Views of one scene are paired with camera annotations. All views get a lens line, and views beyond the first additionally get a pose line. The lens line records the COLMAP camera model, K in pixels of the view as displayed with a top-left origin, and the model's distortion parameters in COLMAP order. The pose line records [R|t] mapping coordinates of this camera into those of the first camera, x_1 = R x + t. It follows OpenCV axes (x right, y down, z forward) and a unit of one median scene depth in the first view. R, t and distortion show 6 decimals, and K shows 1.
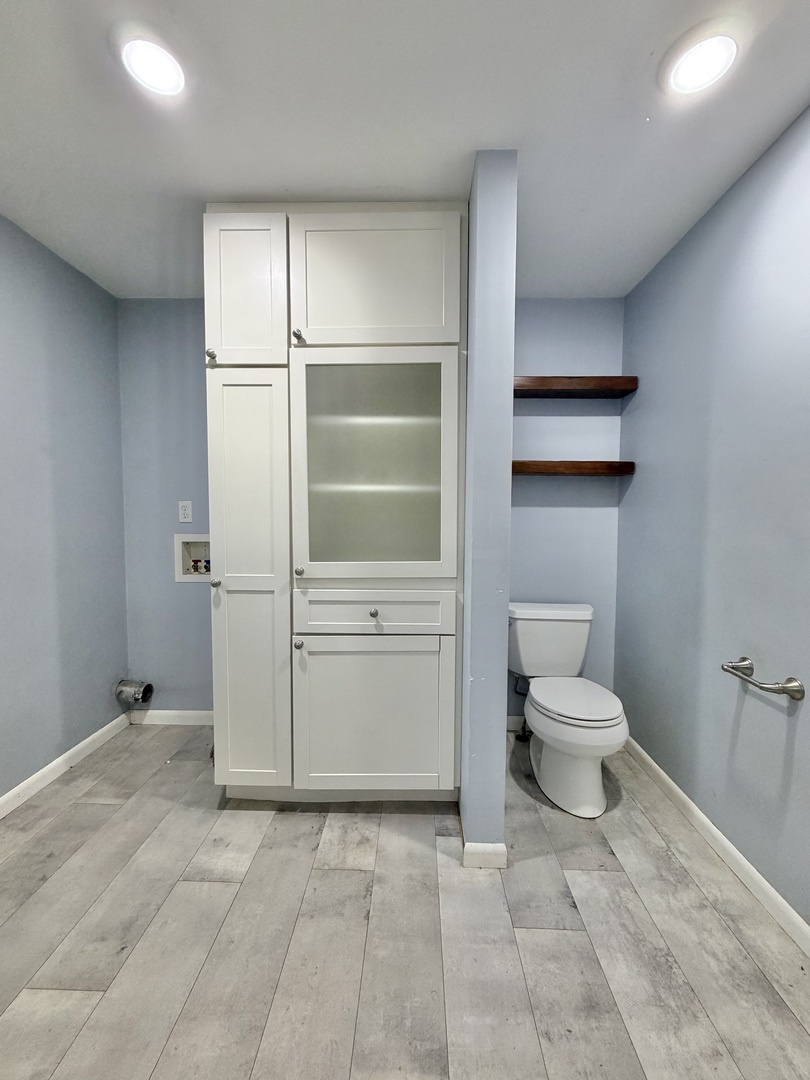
lens RADIAL K [[429.4, 0, 408.6], [0, 429.4, 542.3], [0, 0, 1]] dist [0.002080, -0.000590]
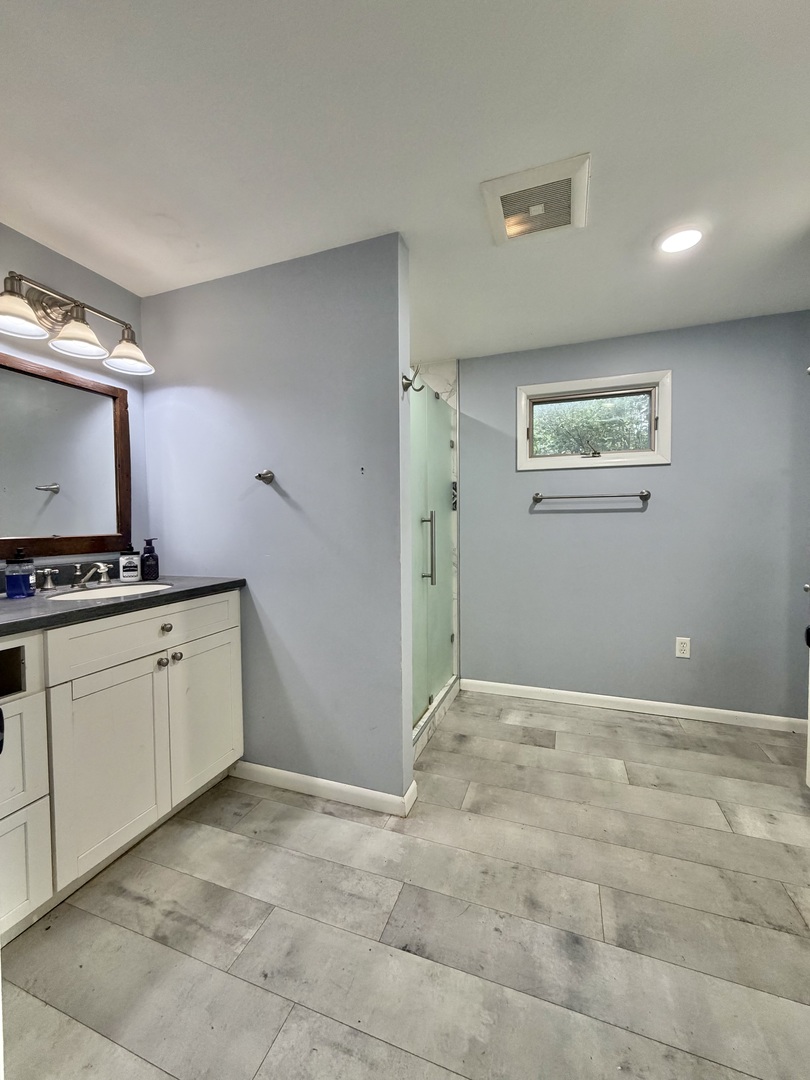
lens RADIAL K [[429.4, 0, 405.6], [0, 429.4, 538.2], [0, 0, 1]] dist [0.002080, -0.000590]
pose [[-0.319079, 0.025352, -0.947389, 1.091733], [-0.054213, 0.997517, 0.044952, -0.014781], [0.946176, 0.065704, -0.316912, 0.525101]]
